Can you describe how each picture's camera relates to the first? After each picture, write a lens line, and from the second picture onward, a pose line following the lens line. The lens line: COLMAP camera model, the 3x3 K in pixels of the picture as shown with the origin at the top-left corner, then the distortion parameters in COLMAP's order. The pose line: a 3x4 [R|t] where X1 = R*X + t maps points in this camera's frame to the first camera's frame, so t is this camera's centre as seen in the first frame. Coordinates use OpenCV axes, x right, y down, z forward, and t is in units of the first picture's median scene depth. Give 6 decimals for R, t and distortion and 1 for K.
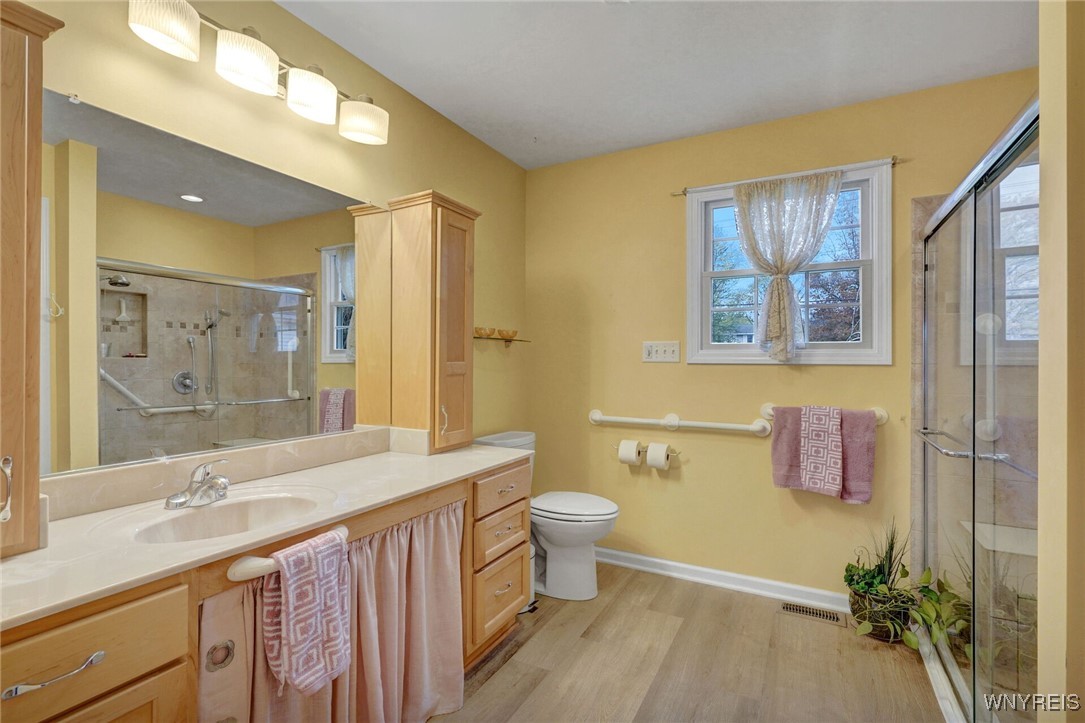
lens RADIAL K [[514.8, 0, 539.4], [0, 514.8, 358.3], [0, 0, 1]] dist [0.003317, 0.003119]
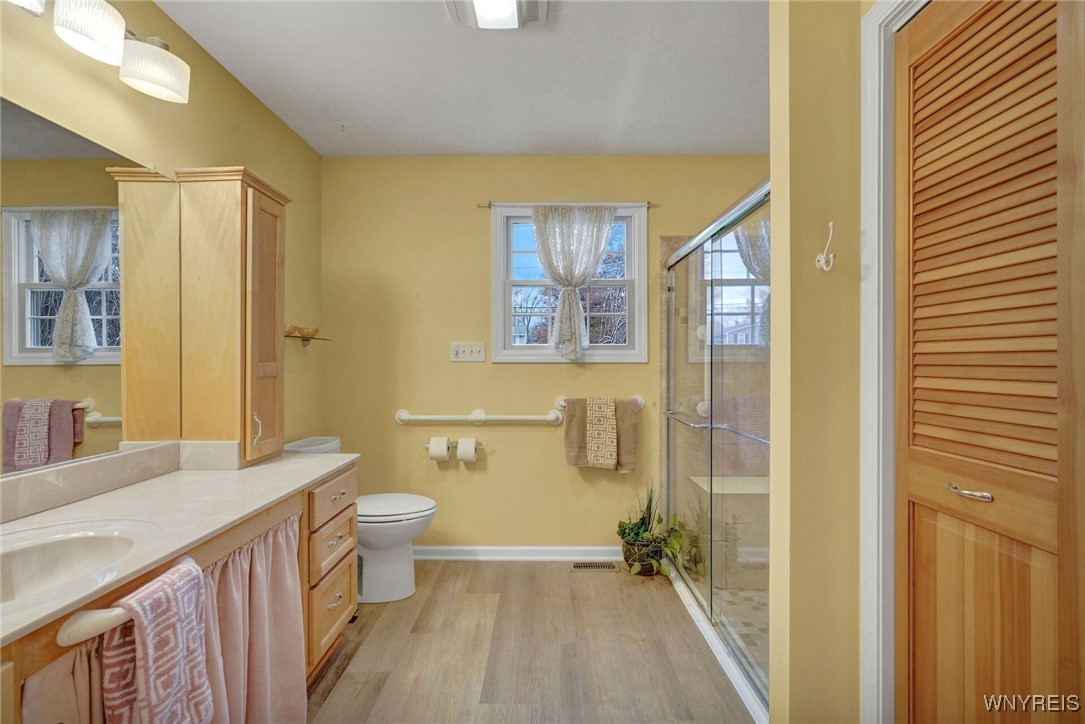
lens RADIAL K [[514.8, 0, 539.1], [0, 514.8, 360.6], [0, 0, 1]] dist [0.003317, 0.003119]
pose [[0.883424, -0.004981, 0.468547, -0.167144], [0.002413, 0.999979, 0.006081, -0.001158], [-0.468568, -0.004241, 0.883417, -0.012645]]
